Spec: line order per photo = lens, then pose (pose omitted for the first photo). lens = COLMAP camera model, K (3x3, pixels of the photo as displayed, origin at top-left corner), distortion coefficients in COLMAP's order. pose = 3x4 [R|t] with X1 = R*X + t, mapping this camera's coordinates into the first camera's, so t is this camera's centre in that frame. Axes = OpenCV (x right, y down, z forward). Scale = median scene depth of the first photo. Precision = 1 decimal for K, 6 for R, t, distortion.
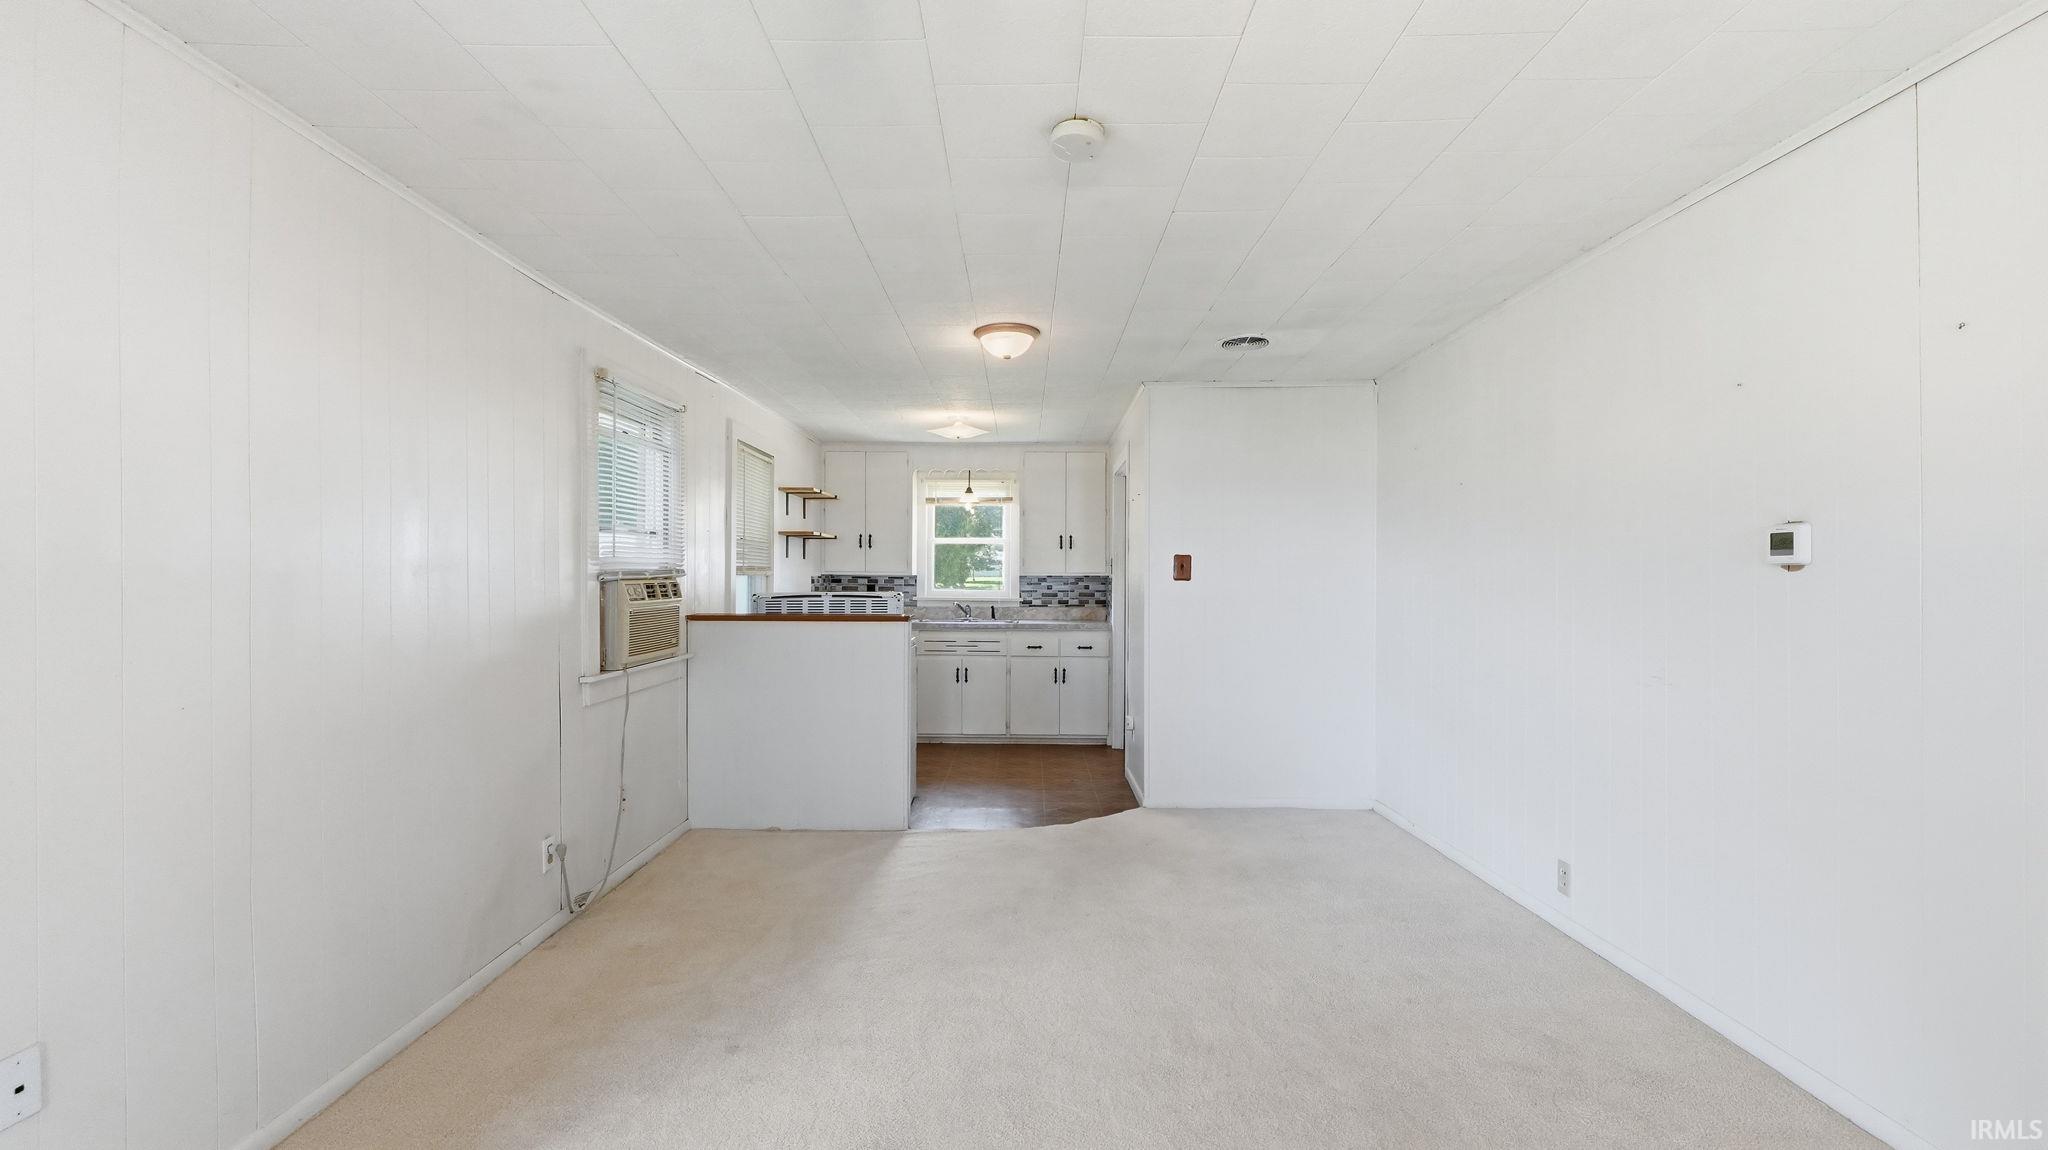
lens RADIAL K [[856.2, 0, 1023.7], [0, 856.2, 571.8], [0, 0, 1]] dist [-0.001144, -0.000102]
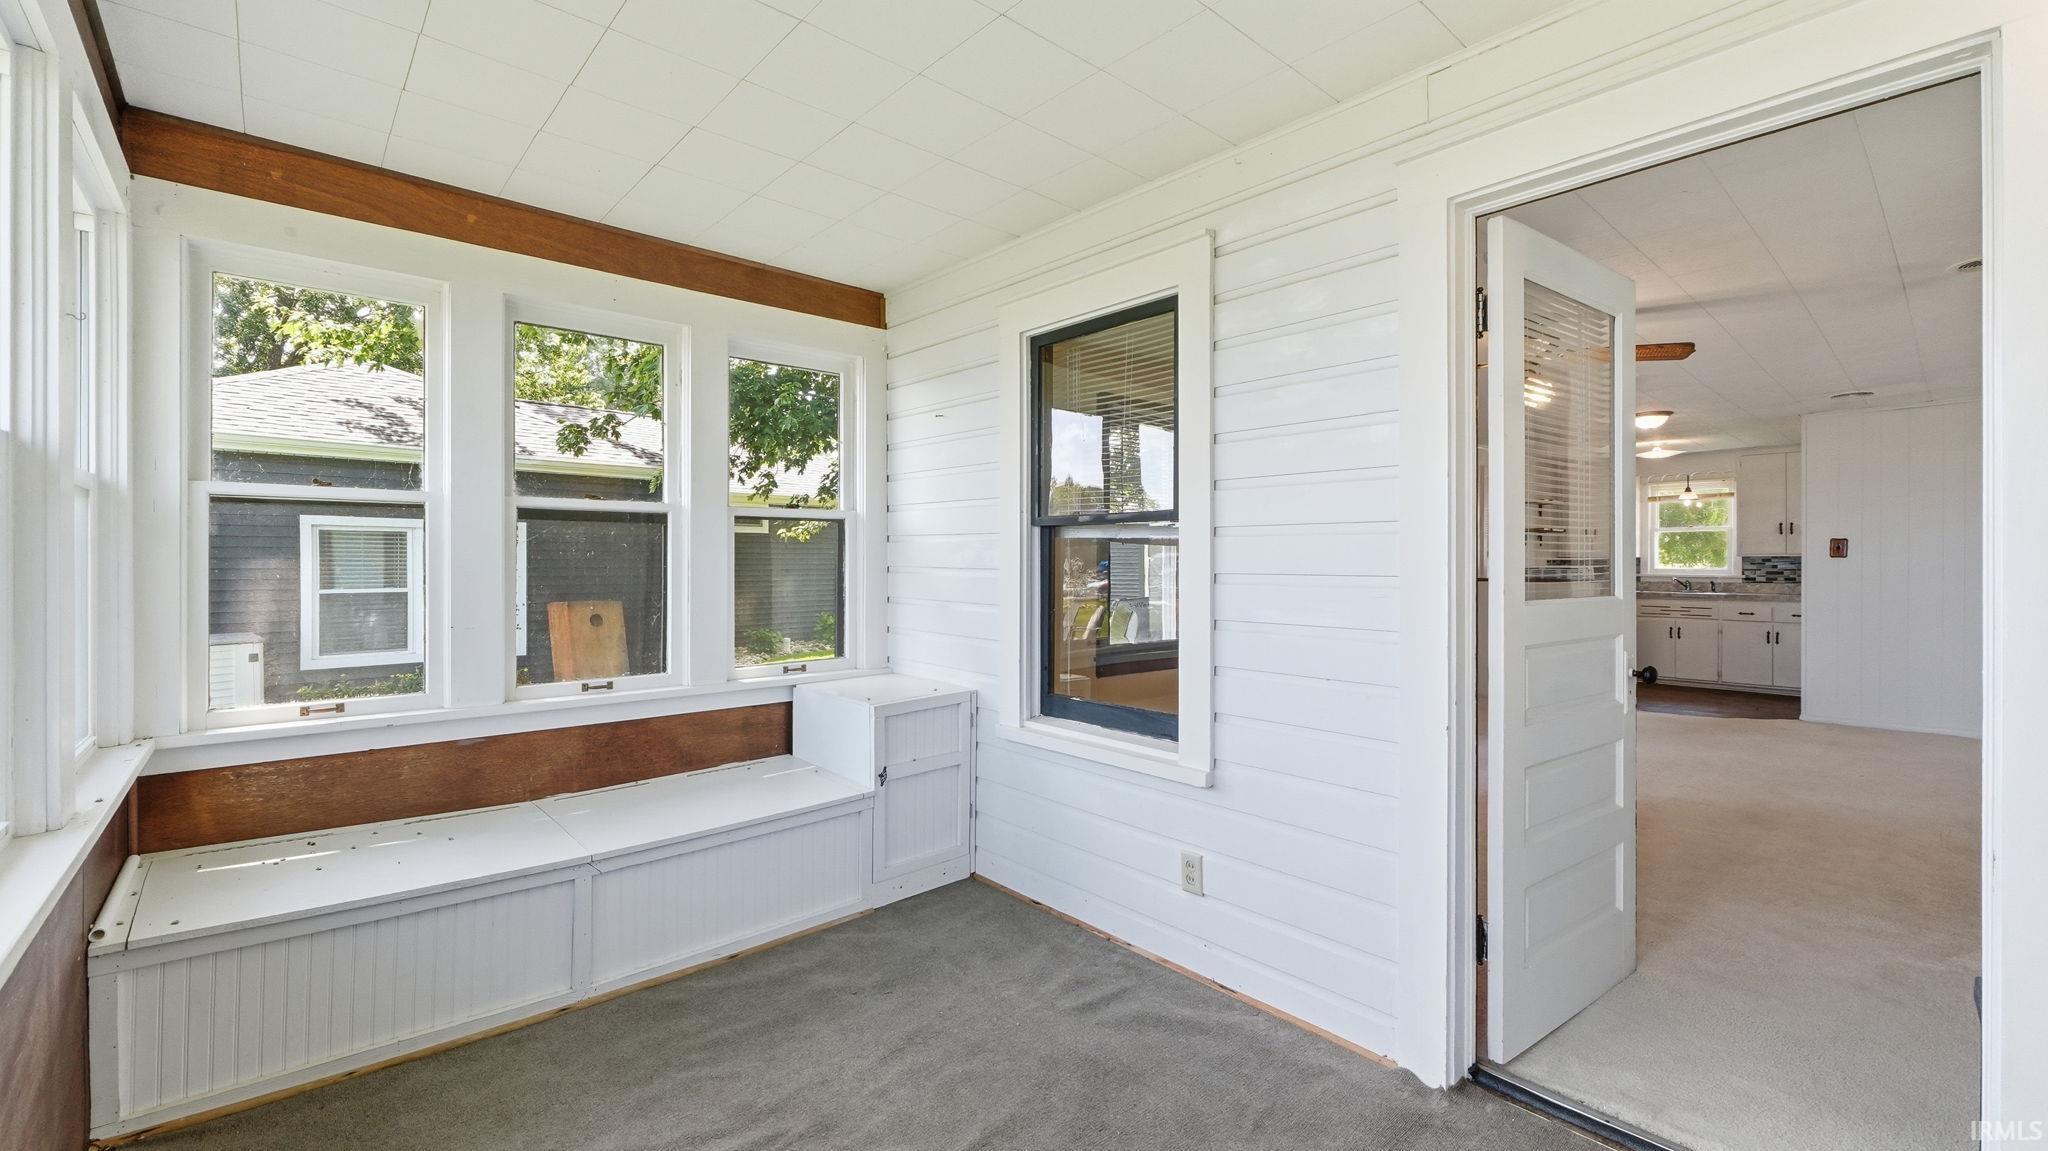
lens RADIAL K [[856.2, 0, 1023.7], [0, 856.2, 572.3], [0, 0, 1]] dist [-0.001144, -0.000102]
pose [[0.672751, 0.002928, -0.739864, 0.212847], [0.006485, 0.999930, 0.009854, 0.008081], [0.739841, -0.011427, 0.672685, -0.582323]]
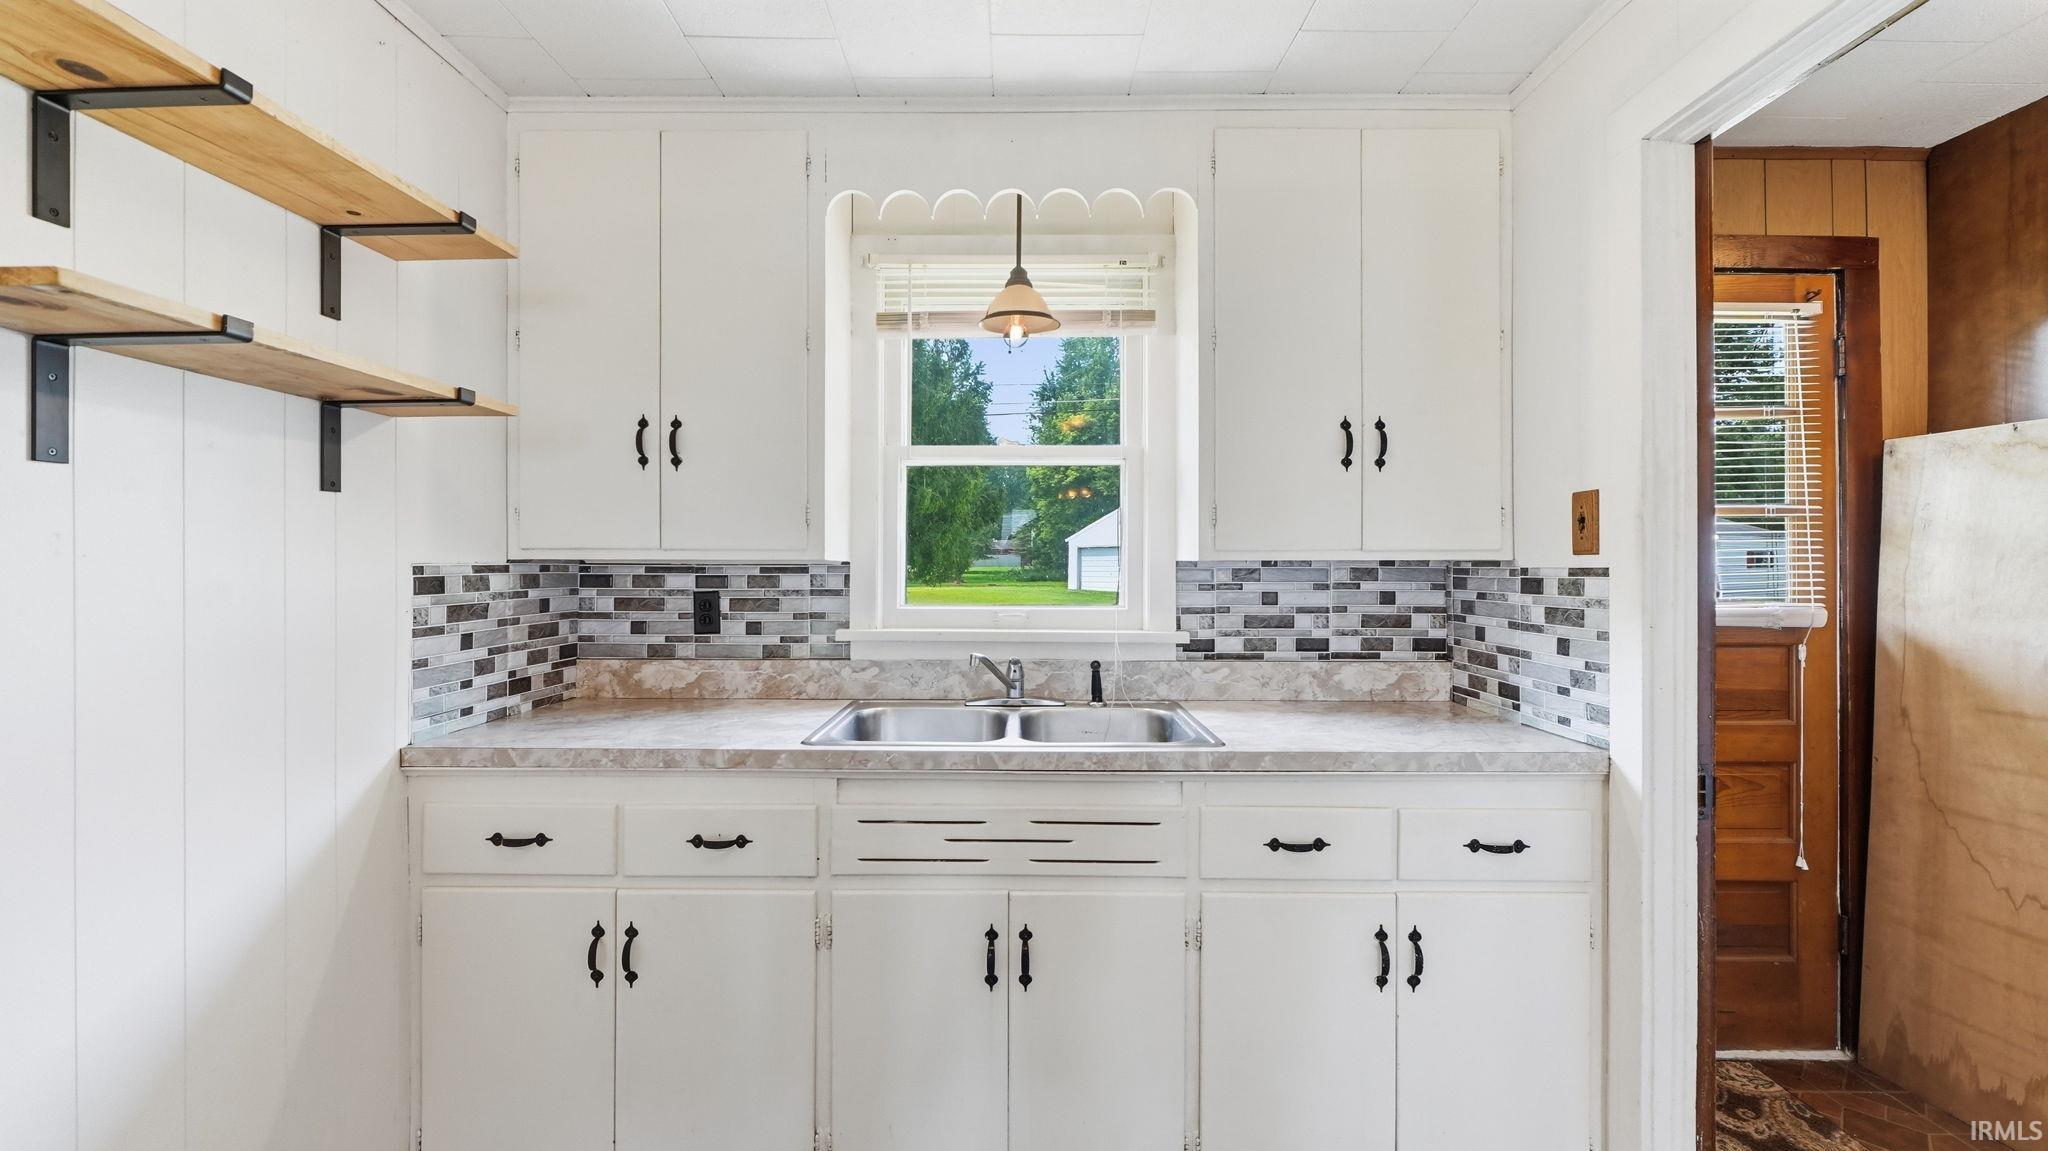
lens RADIAL K [[861.8, 0, 1021.7], [0, 861.8, 561.8], [0, 0, 1]] dist [-0.000751, -0.000285]
pose [[0.999968, -0.002807, 0.007547, -0.065920], [0.002777, 0.999988, 0.004022, 0.003280], [-0.007559, -0.004001, 0.999963, 0.702490]]
